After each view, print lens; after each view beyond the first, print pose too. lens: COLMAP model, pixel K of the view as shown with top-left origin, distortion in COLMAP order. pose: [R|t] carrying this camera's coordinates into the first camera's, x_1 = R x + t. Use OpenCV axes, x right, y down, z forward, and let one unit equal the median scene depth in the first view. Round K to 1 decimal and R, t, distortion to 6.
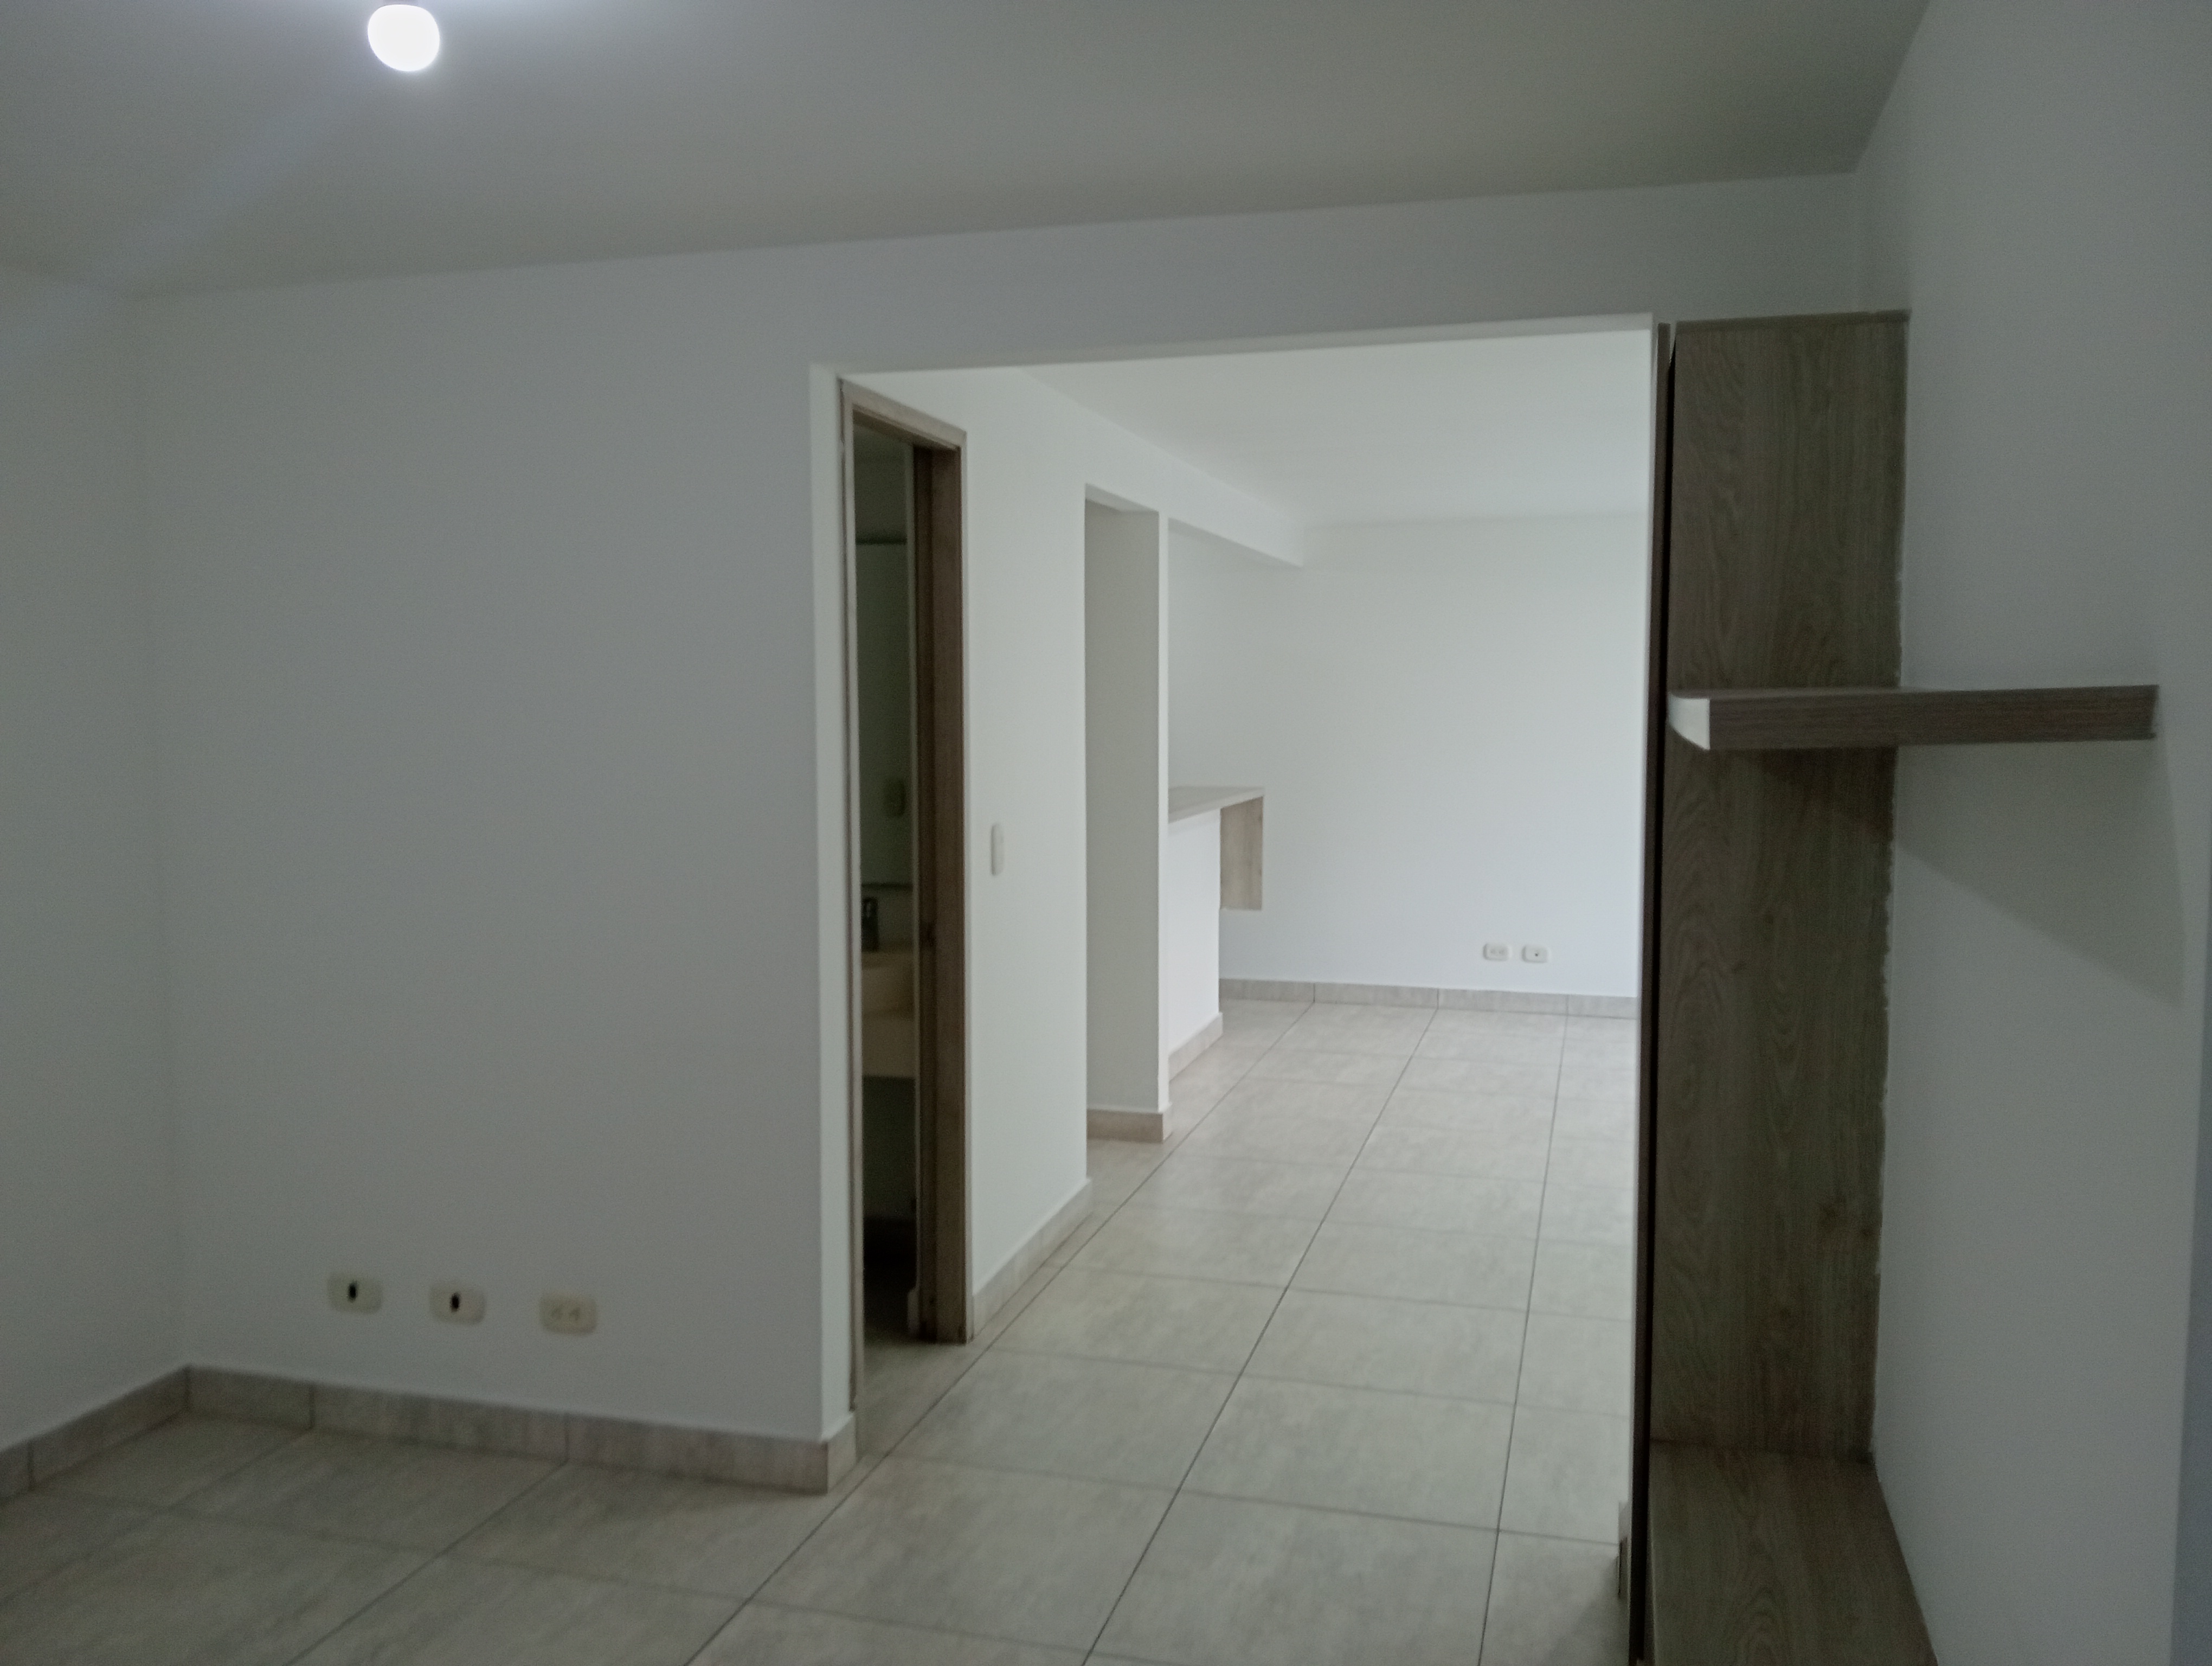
lens RADIAL K [[1741.9, 0, 1064.7], [0, 1741.9, 790.0], [0, 0, 1]] dist [0.029572, -0.153585]
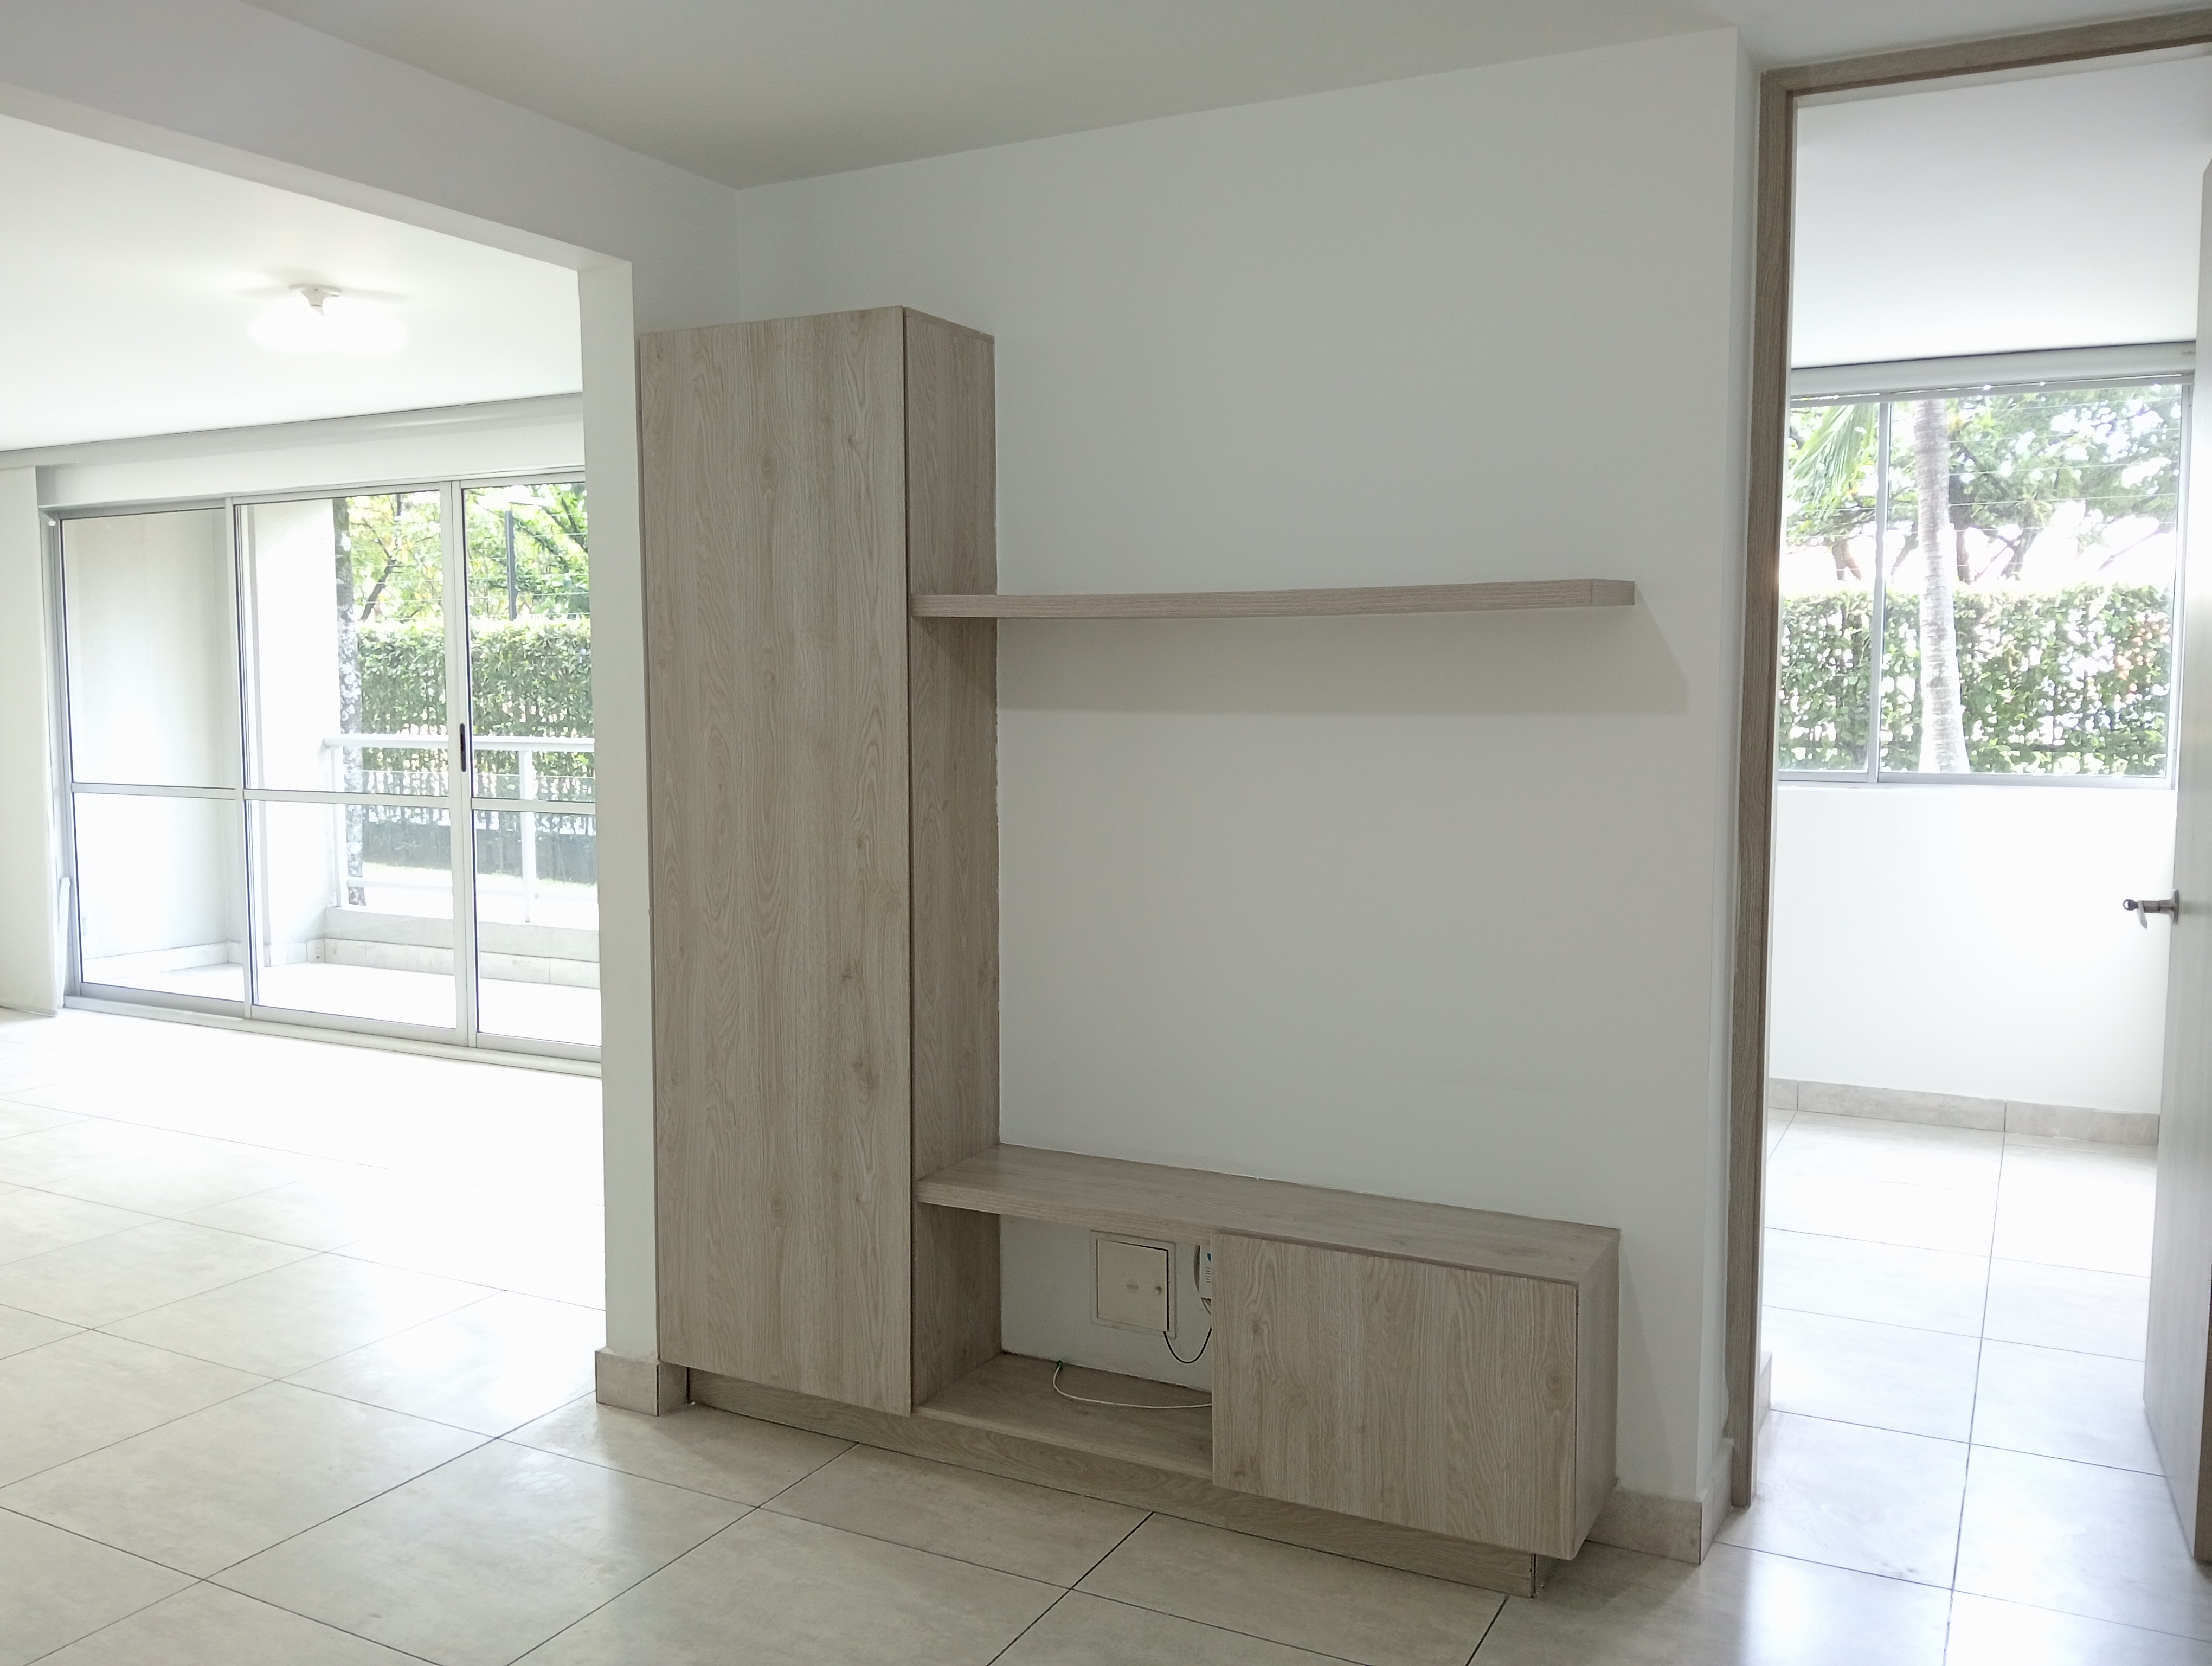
lens RADIAL K [[1807.4, 0, 1106.0], [0, 1807.4, 833.0], [0, 0, 1]] dist [0.013513, -0.059886]
pose [[0.179417, -0.078274, 0.980654, -0.579928], [0.054095, 0.996106, 0.069611, 0.019926], [-0.982285, 0.040559, 0.182953, 0.378215]]
